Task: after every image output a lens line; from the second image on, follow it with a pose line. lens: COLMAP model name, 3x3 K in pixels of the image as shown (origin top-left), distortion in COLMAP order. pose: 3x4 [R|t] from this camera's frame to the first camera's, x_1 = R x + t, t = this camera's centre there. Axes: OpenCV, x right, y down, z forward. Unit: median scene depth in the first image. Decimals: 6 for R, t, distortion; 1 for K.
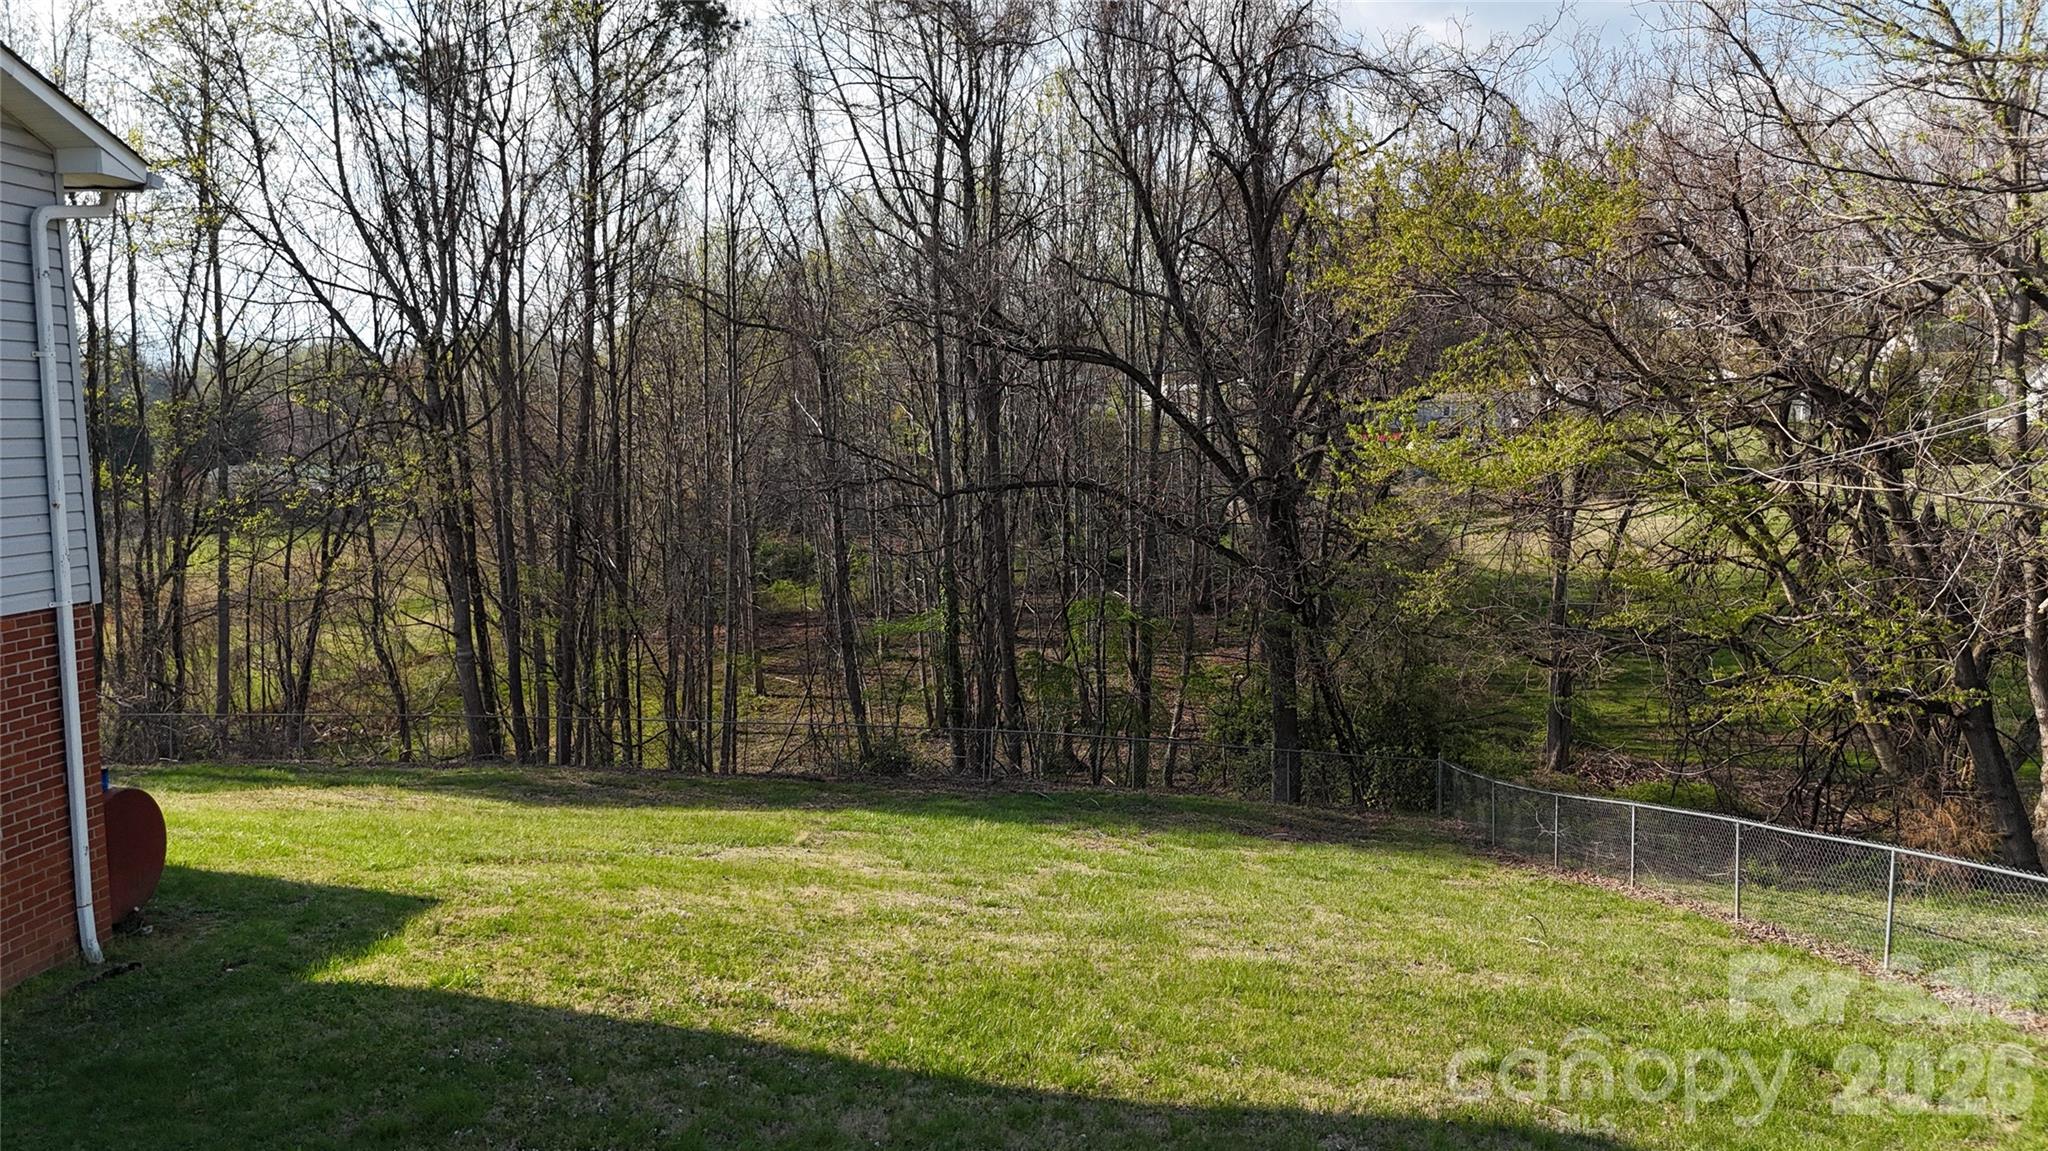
lens RADIAL K [[1528.9, 0, 1023.5], [0, 1528.9, 577.4], [0, 0, 1]] dist [0.054662, -0.037606]
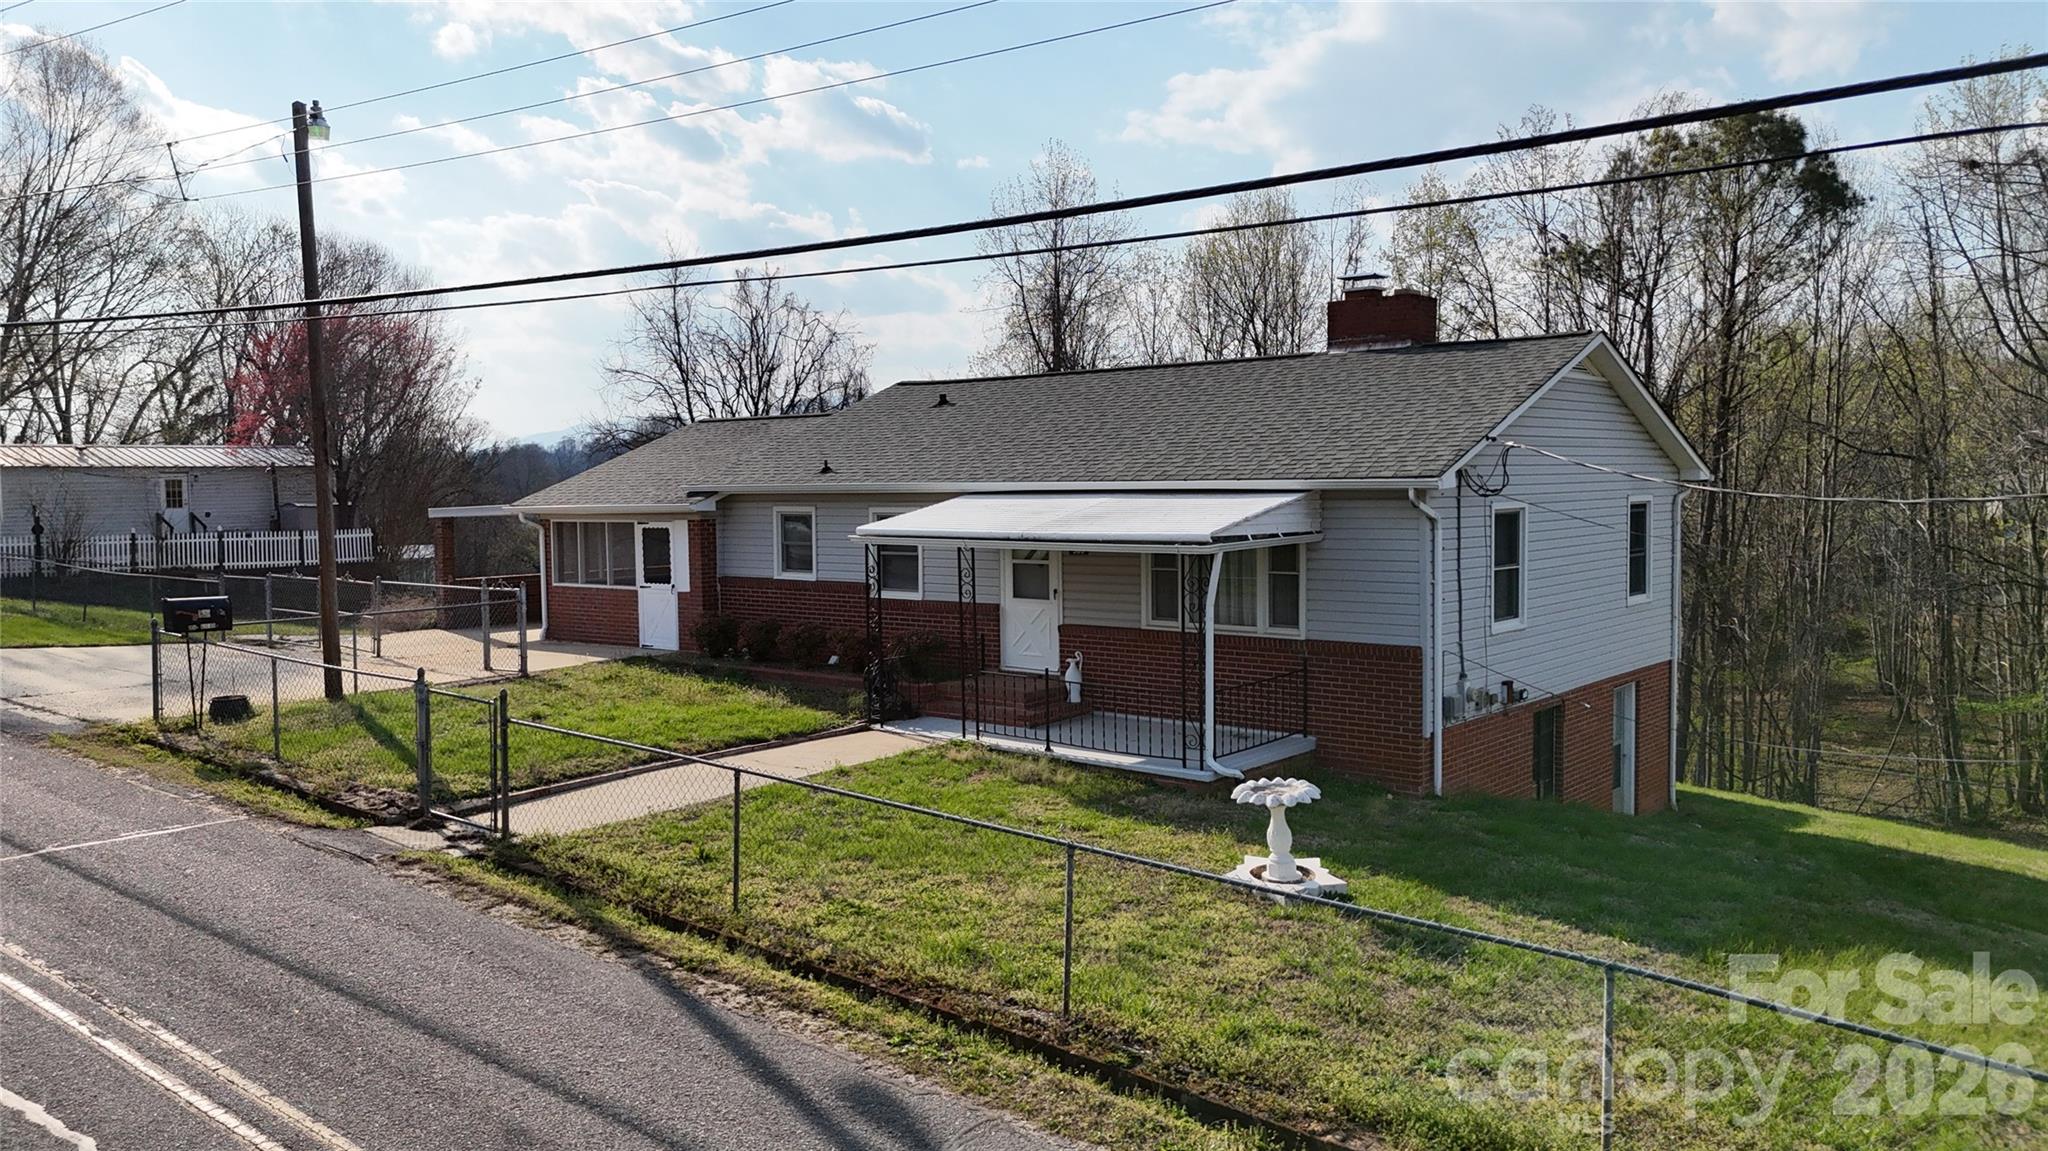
lens RADIAL K [[1528.9, 0, 1033.3], [0, 1528.9, 573.1], [0, 0, 1]] dist [0.054662, -0.037606]
pose [[0.821821, 0.021172, -0.569353, -0.021529], [-0.044526, 0.998640, -0.027135, -0.001224], [0.568004, 0.047651, 0.821645, -0.405719]]
